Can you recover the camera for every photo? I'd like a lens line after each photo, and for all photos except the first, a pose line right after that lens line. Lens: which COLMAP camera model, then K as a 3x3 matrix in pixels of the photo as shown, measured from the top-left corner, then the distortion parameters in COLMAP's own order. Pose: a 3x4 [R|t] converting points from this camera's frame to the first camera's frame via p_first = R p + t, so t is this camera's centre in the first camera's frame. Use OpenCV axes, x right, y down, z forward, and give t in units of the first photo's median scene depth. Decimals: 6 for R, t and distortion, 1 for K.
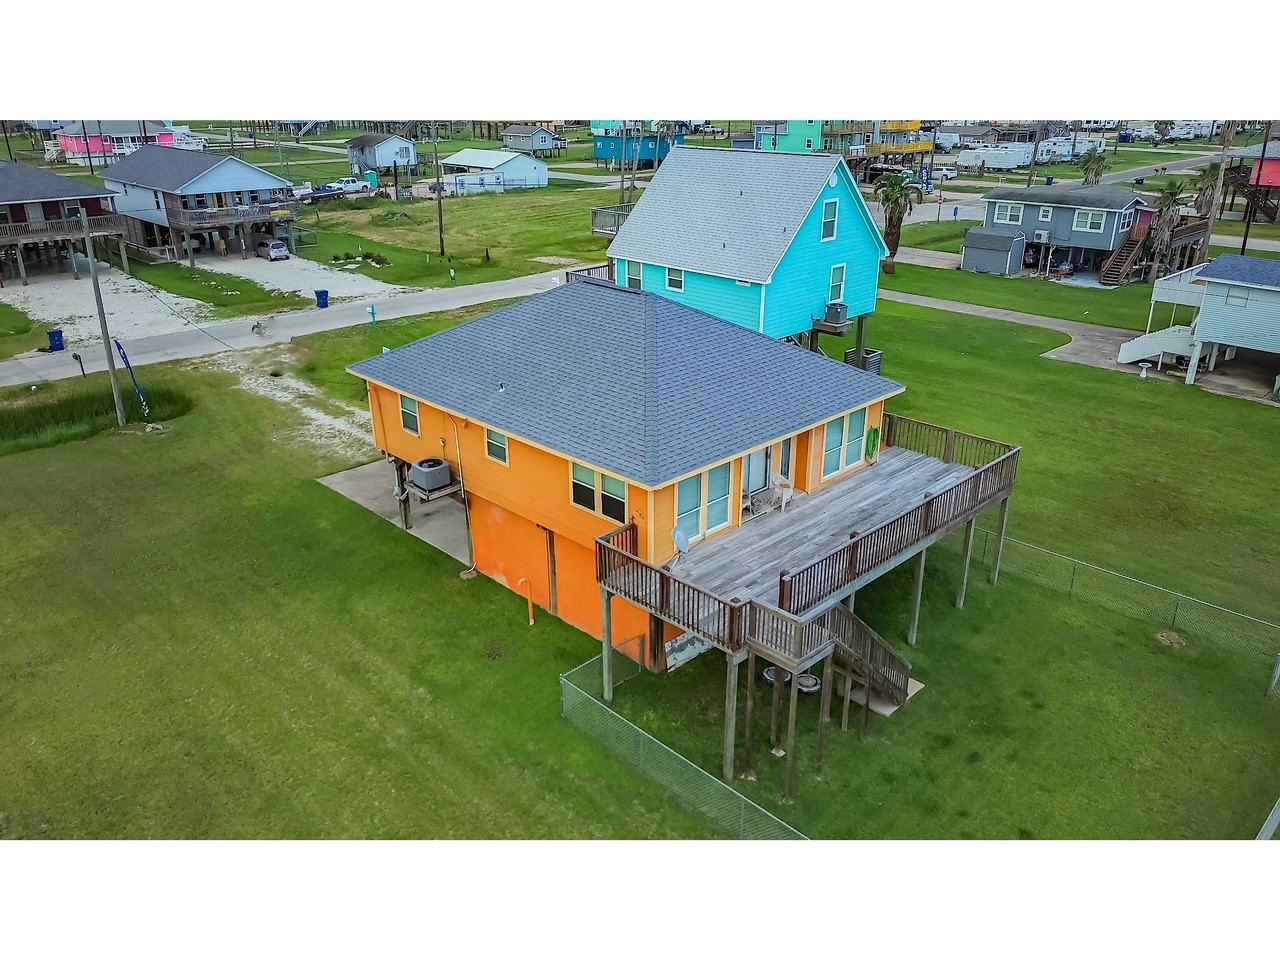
lens RADIAL K [[955.9, 0, 643.6], [0, 955.9, 471.4], [0, 0, 1]] dist [0.085066, -0.084606]
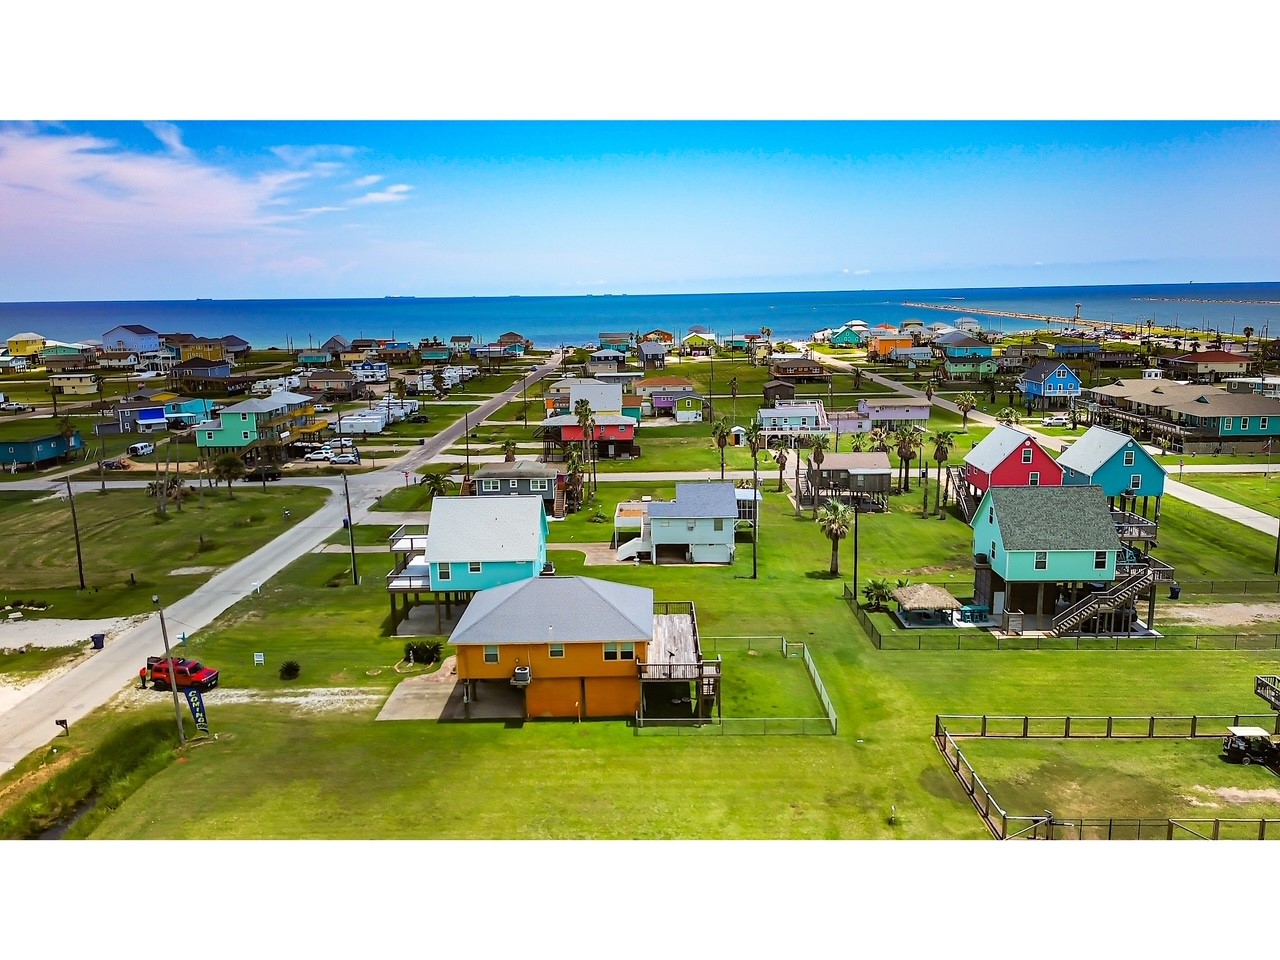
lens RADIAL K [[955.9, 0, 643.6], [0, 955.9, 471.4], [0, 0, 1]] dist [0.085066, -0.084606]
pose [[0.711864, -0.142284, 0.687754, -0.918652], [0.282853, 0.954416, -0.095316, -0.095722], [-0.642841, 0.262385, 0.719659, -0.579458]]
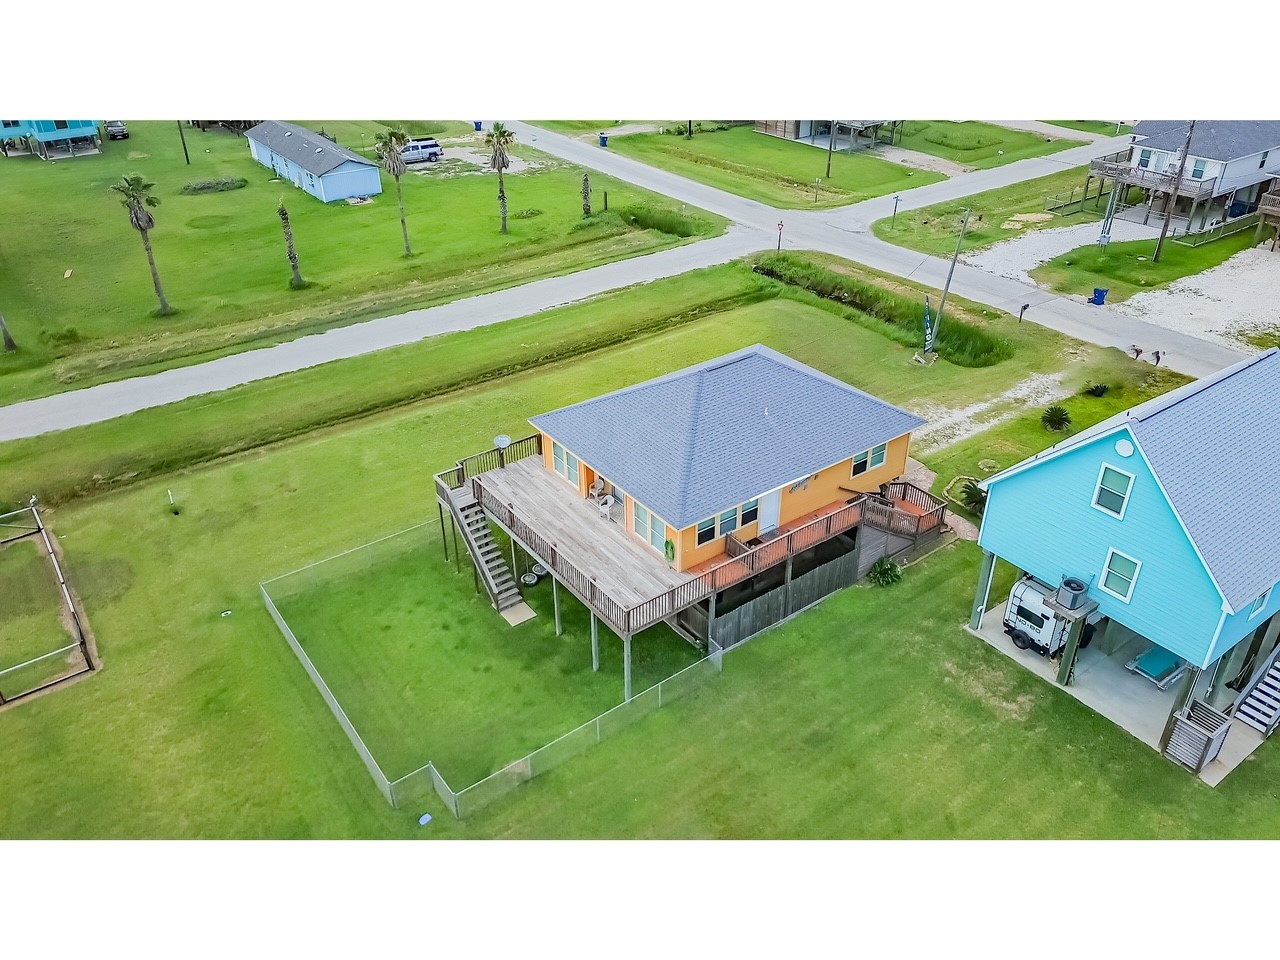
lens RADIAL K [[955.9, 0, 643.6], [0, 955.9, 471.4], [0, 0, 1]] dist [0.085066, -0.084606]
pose [[-0.150712, 0.512580, -0.845309, 0.782444], [-0.368962, 0.764124, 0.529133, -0.476994], [0.917144, 0.391634, 0.073960, 0.522135]]
